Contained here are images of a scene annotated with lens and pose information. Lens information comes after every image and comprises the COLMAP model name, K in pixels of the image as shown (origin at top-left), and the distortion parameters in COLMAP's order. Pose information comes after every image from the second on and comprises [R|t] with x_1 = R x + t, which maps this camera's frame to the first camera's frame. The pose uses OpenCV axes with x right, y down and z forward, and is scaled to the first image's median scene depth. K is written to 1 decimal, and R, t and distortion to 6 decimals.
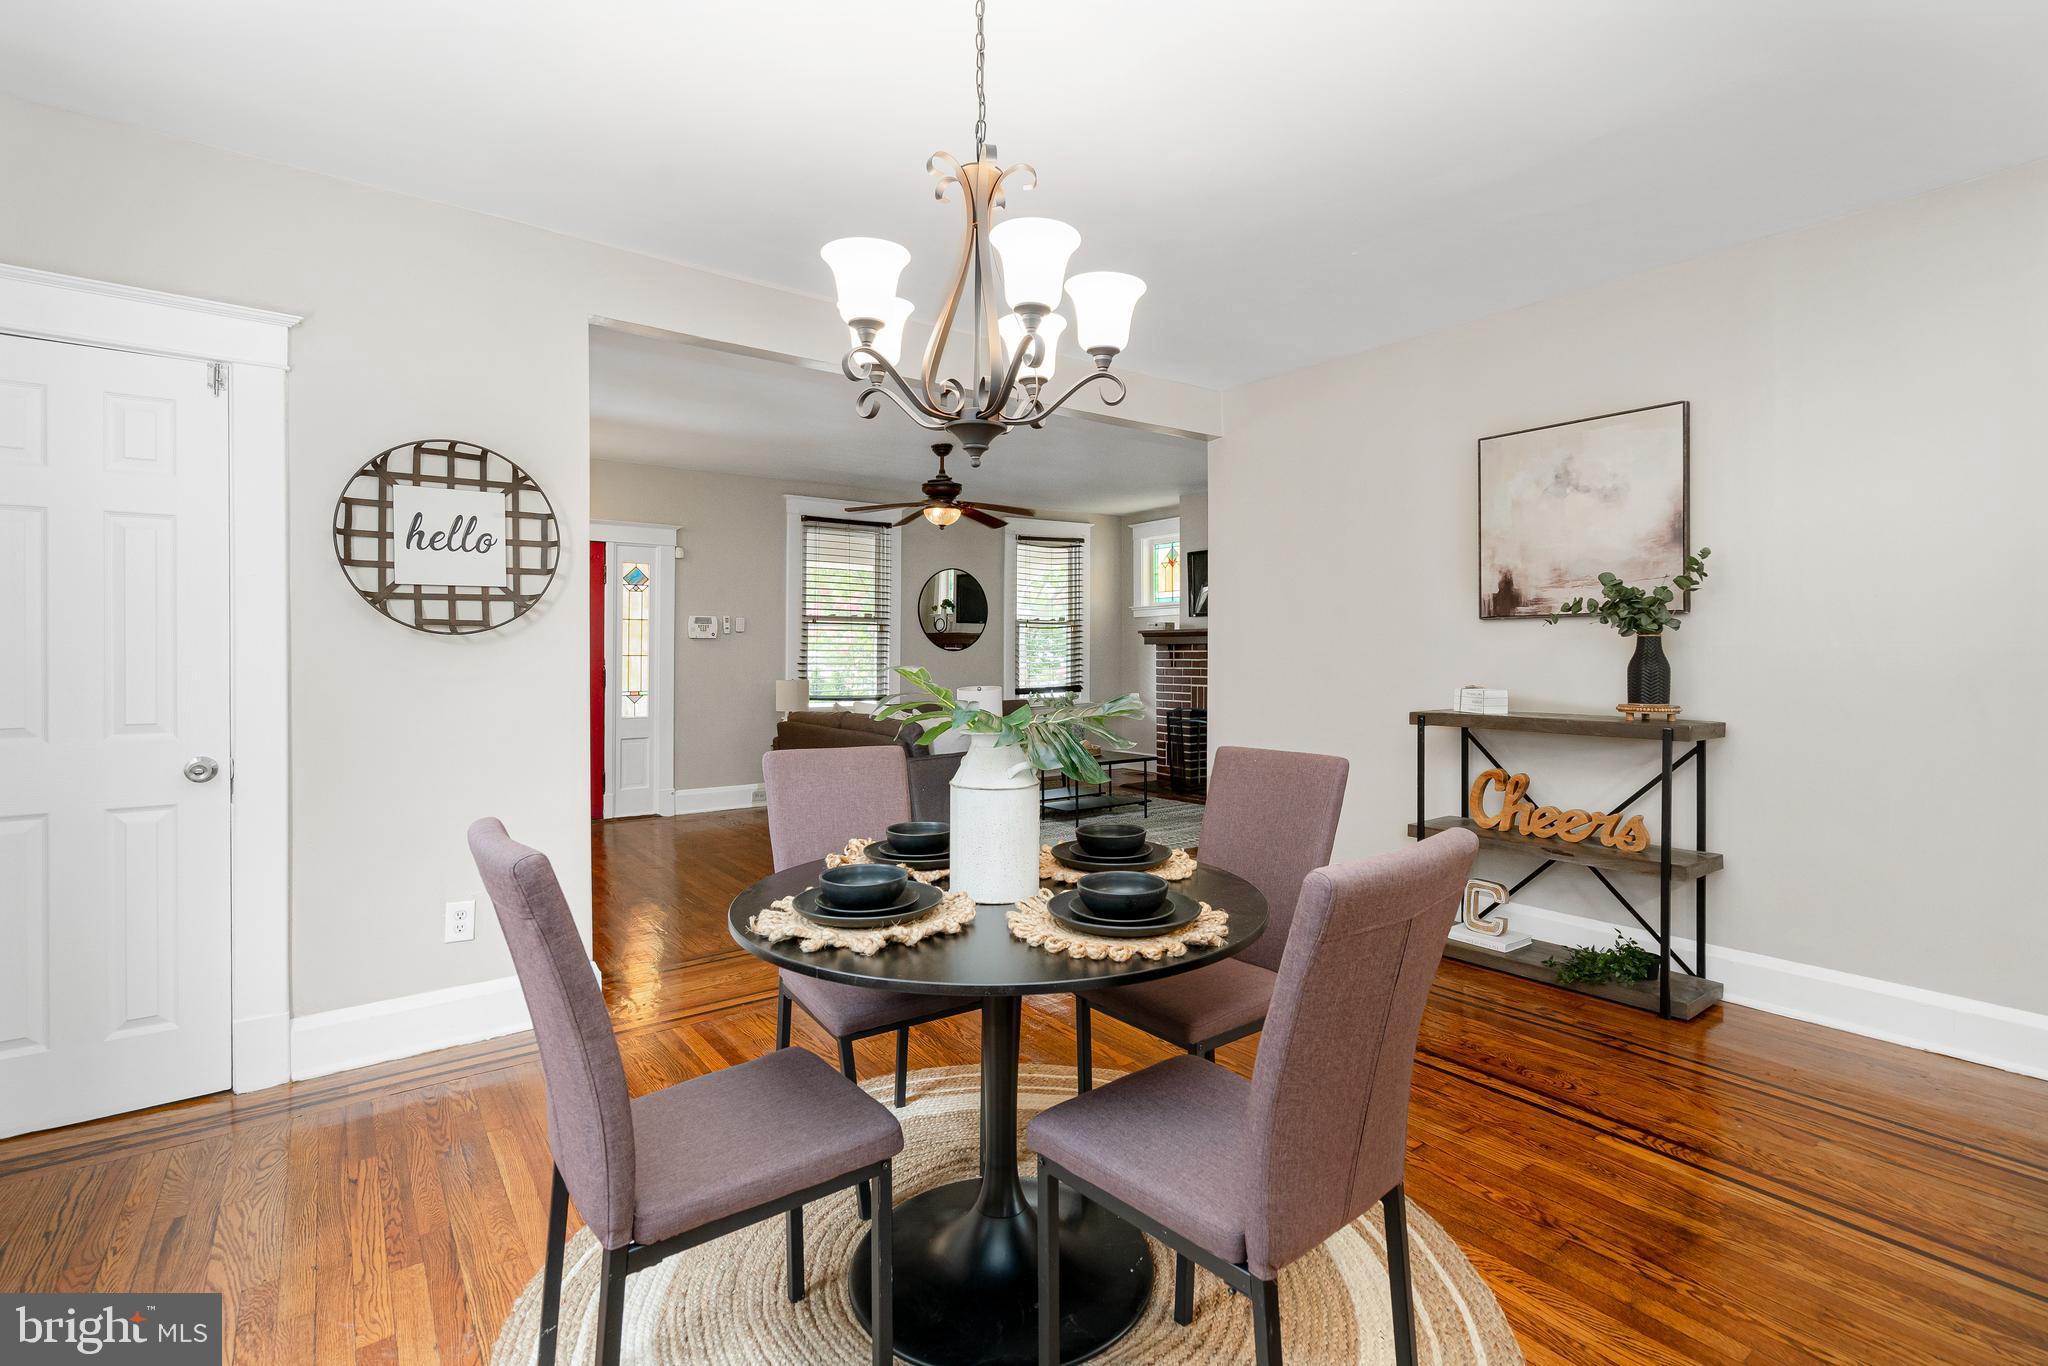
lens RADIAL K [[952.0, 0, 1038.6], [0, 952.0, 670.4], [0, 0, 1]] dist [-0.000972, 0.002657]
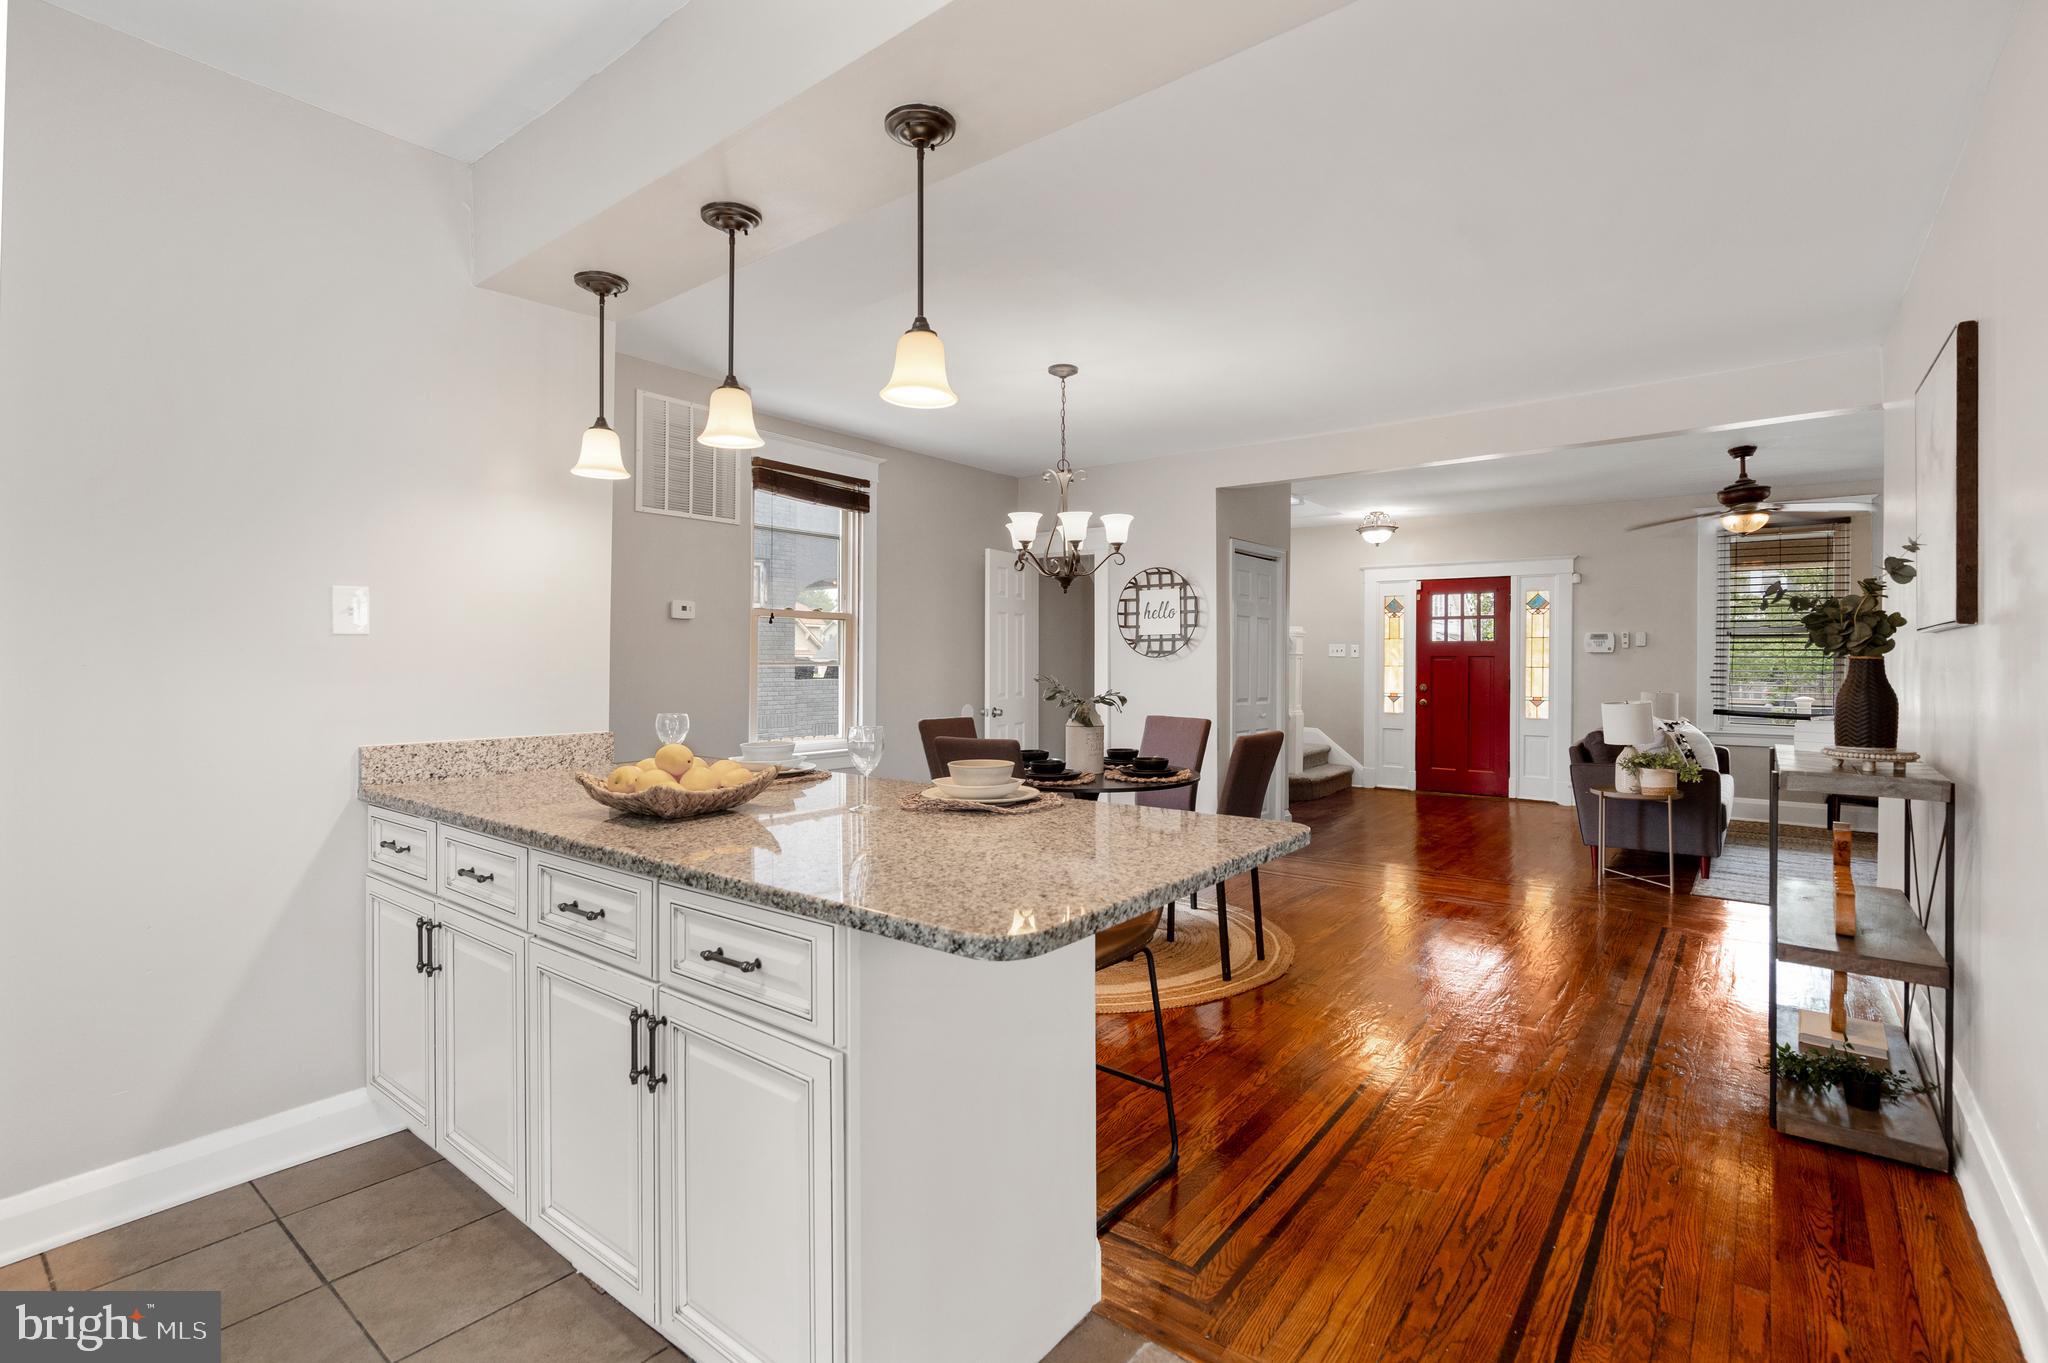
lens RADIAL K [[952.0, 0, 1035.3], [0, 952.0, 660.5], [0, 0, 1]] dist [-0.000972, 0.002657]
pose [[0.259557, 0.002253, -0.965725, 1.151435], [-0.019823, 0.999799, -0.002996, -0.016349], [0.965524, 0.019921, 0.259549, 0.151487]]
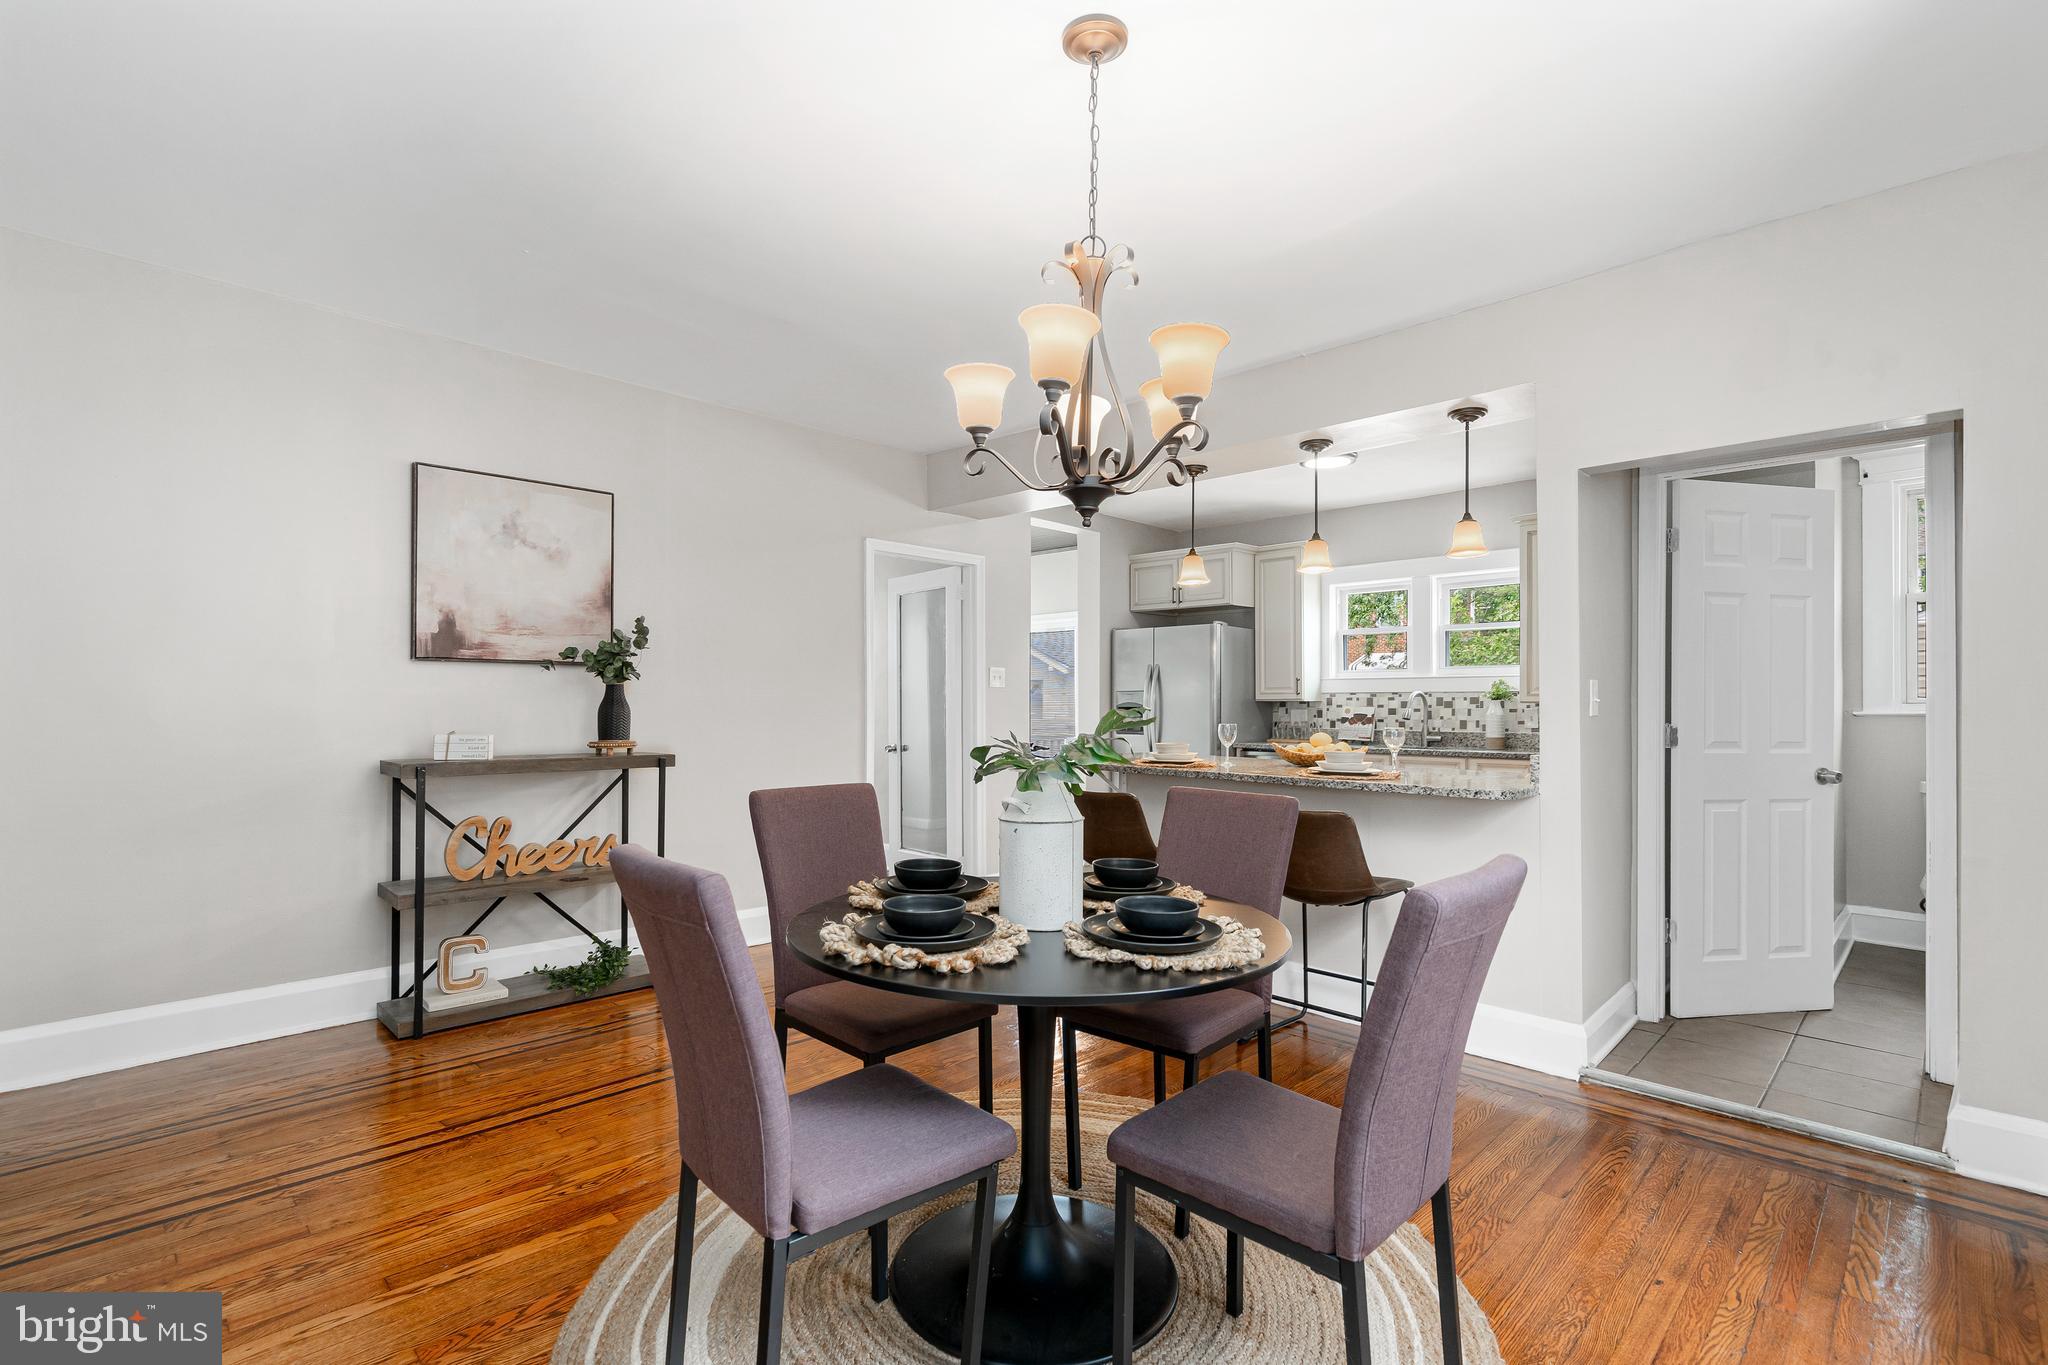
lens RADIAL K [[952.0, 0, 1029.7], [0, 952.0, 699.0], [0, 0, 1]] dist [-0.000972, 0.002657]
pose [[-0.131098, 0.004938, 0.991357, -0.594644], [0.012045, 0.999922, -0.003388, -0.005965], [-0.991296, 0.011496, -0.131147, 0.609792]]
